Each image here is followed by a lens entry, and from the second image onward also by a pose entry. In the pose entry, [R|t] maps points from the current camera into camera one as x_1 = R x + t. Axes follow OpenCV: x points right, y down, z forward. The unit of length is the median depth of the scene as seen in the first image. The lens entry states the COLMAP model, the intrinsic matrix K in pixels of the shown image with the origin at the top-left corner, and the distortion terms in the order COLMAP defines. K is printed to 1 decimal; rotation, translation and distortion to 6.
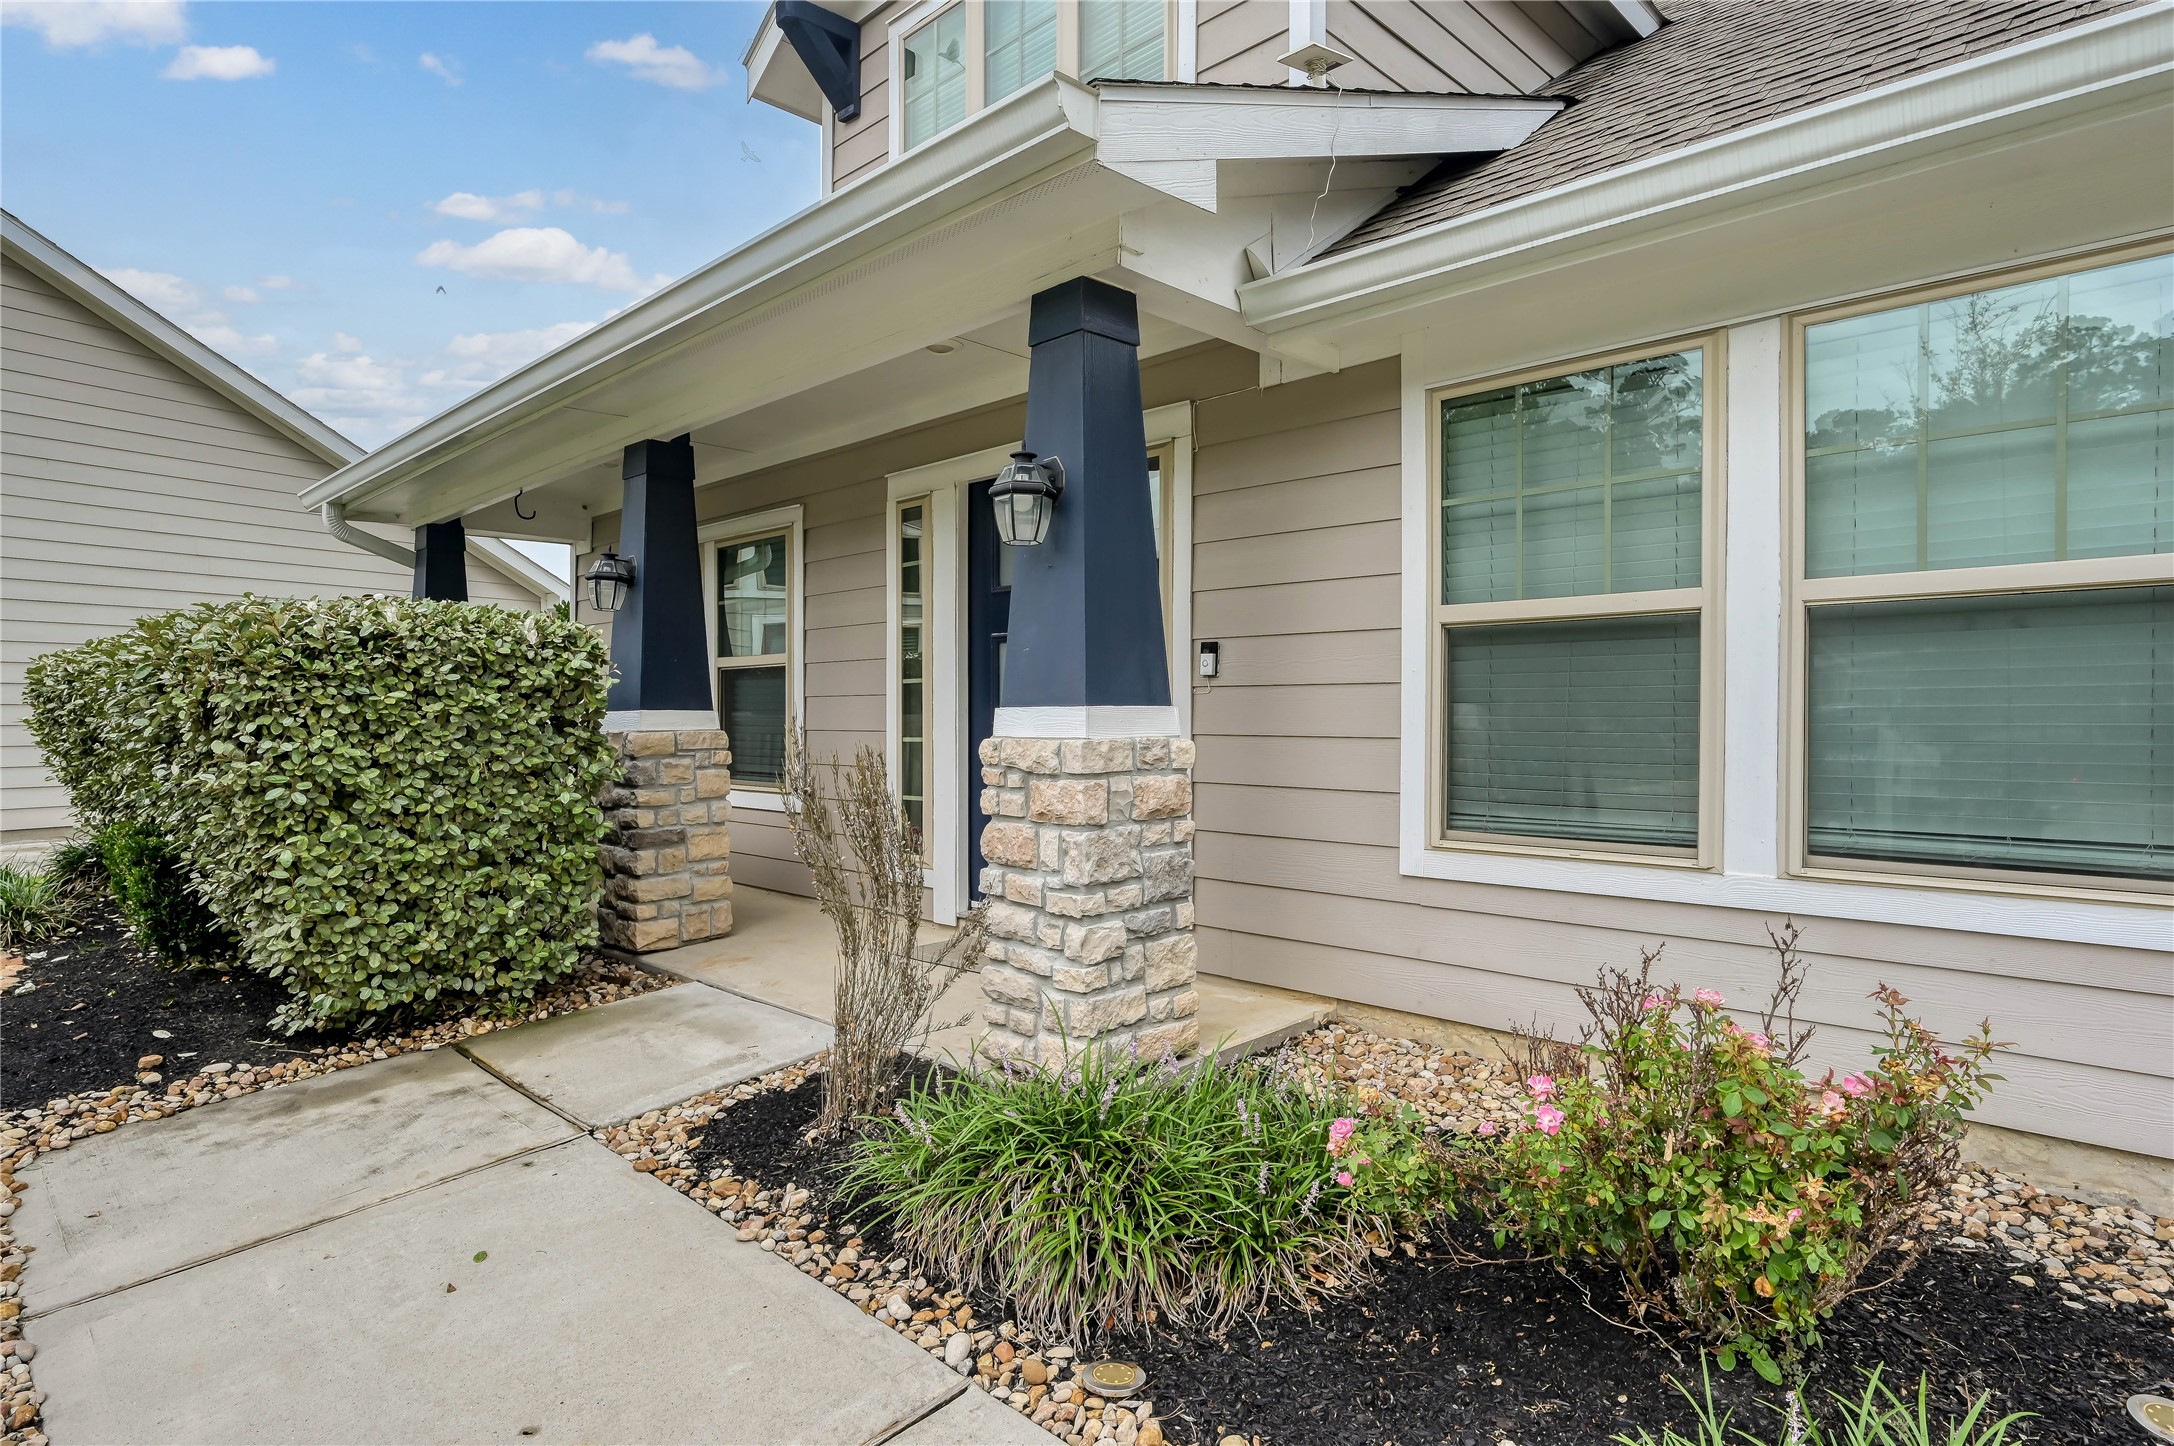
lens RADIAL K [[1182.0, 0, 1085.2], [0, 1182.0, 759.4], [0, 0, 1]] dist [-0.000694, -0.000939]
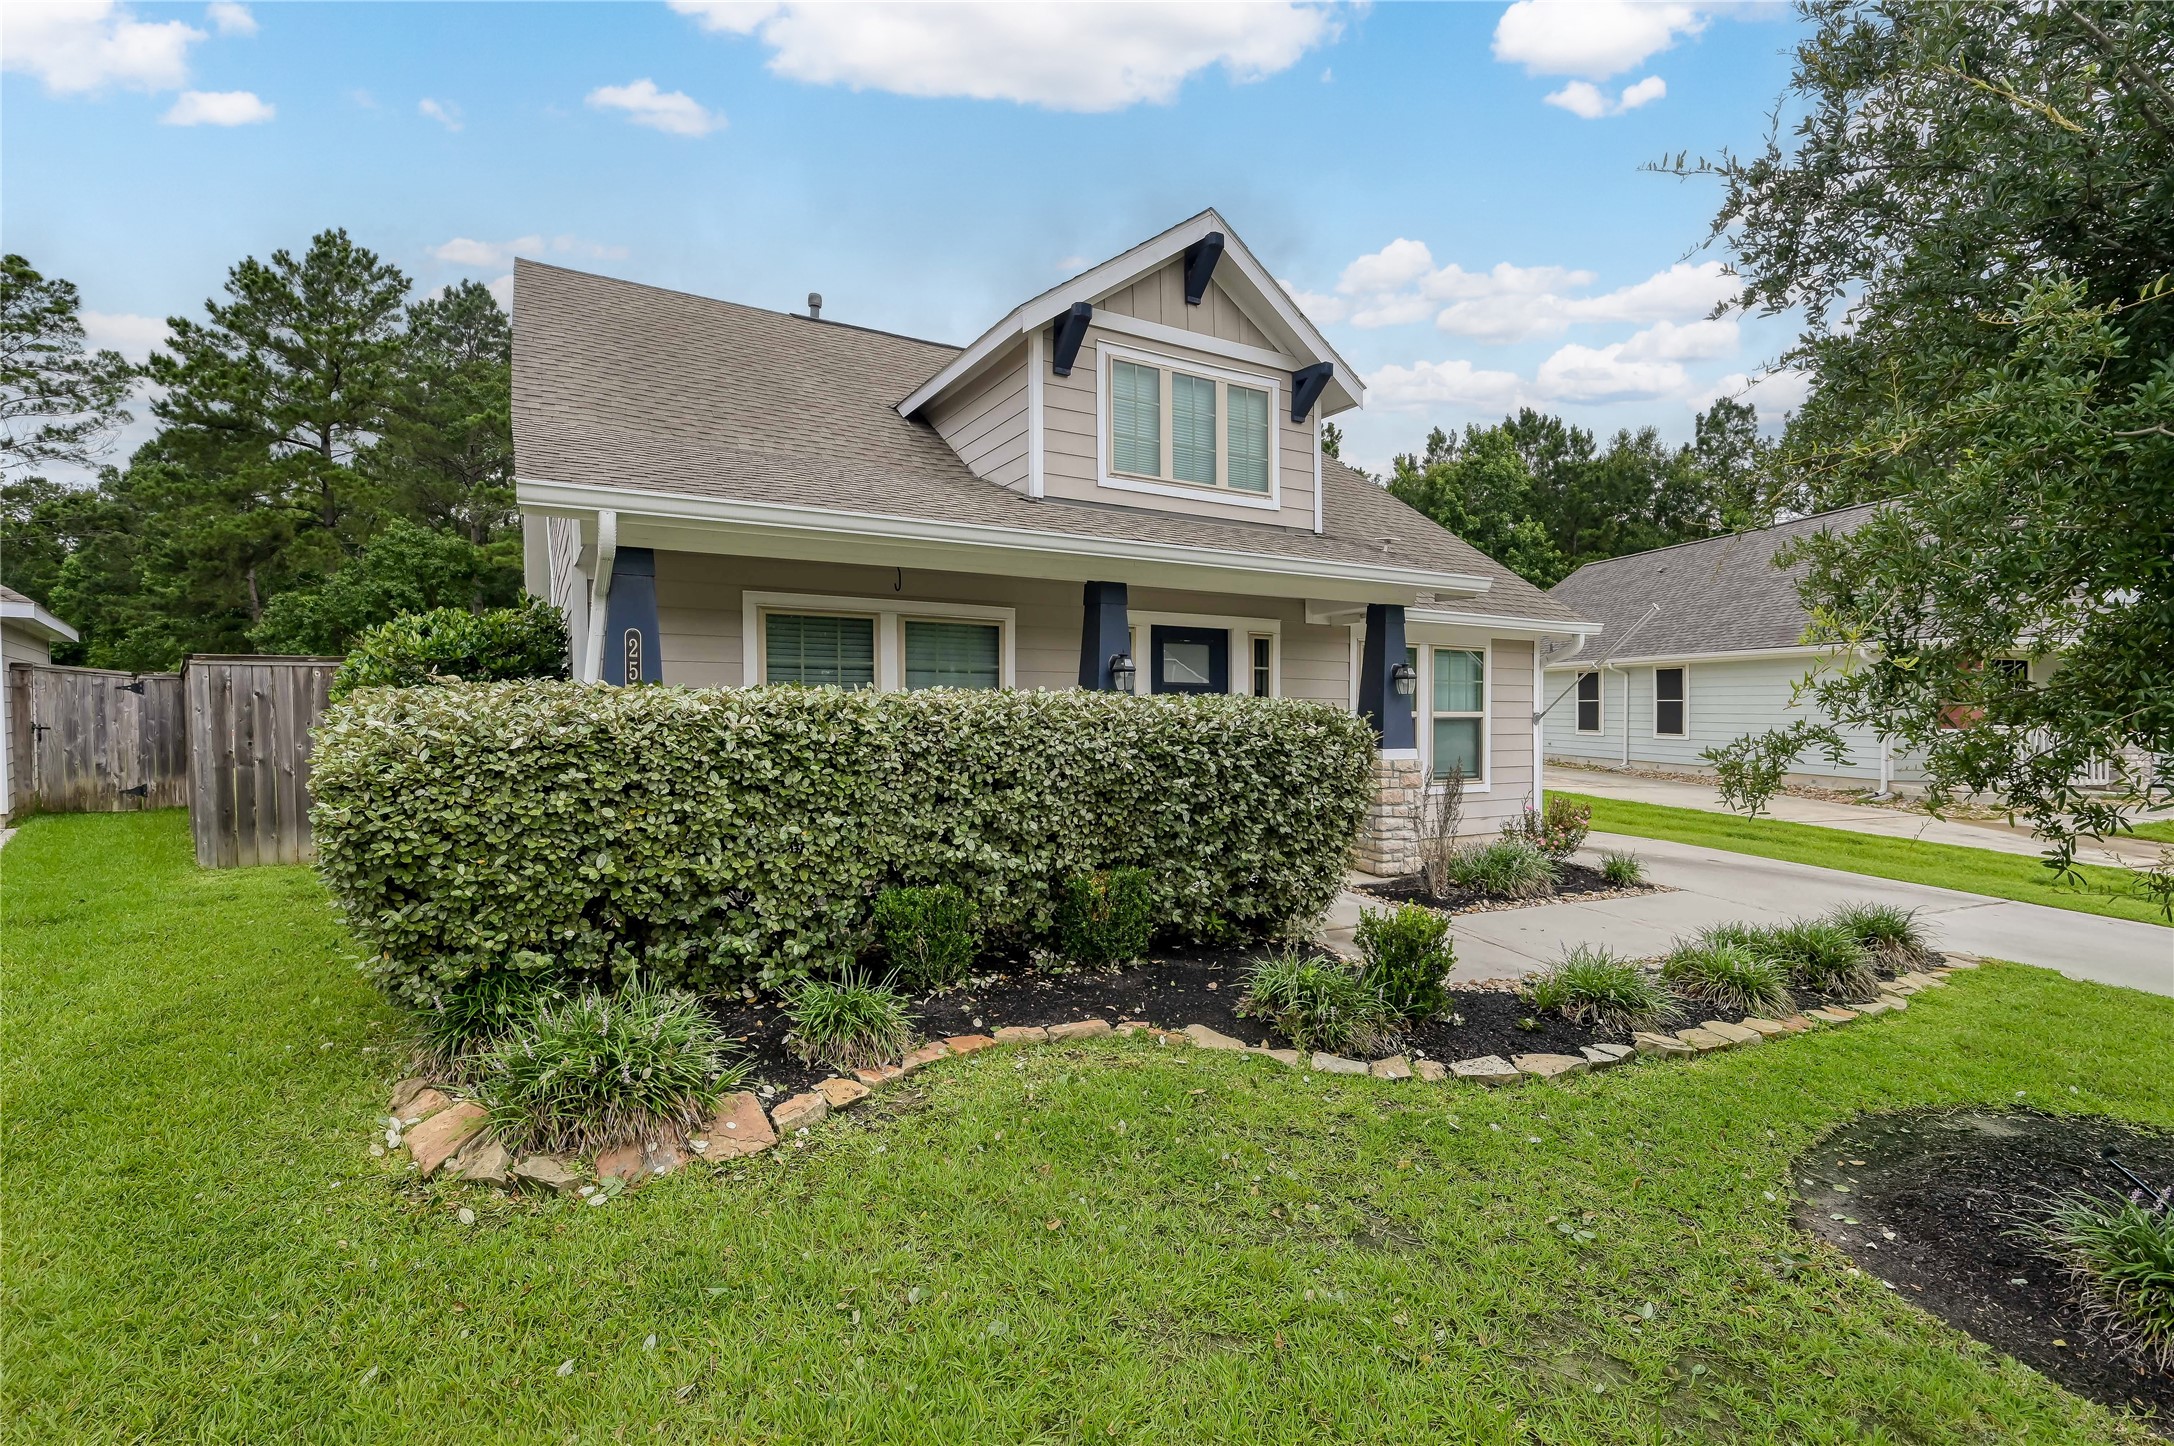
lens RADIAL K [[987.1, 0, 1094.2], [0, 987.1, 766.3], [0, 0, 1]] dist [-0.001864, -0.000126]
pose [[0.267499, -0.050857, 0.962215, -2.357619], [0.027673, 0.998600, 0.045087, -0.119001], [-0.963161, 0.014567, 0.268532, 0.959525]]
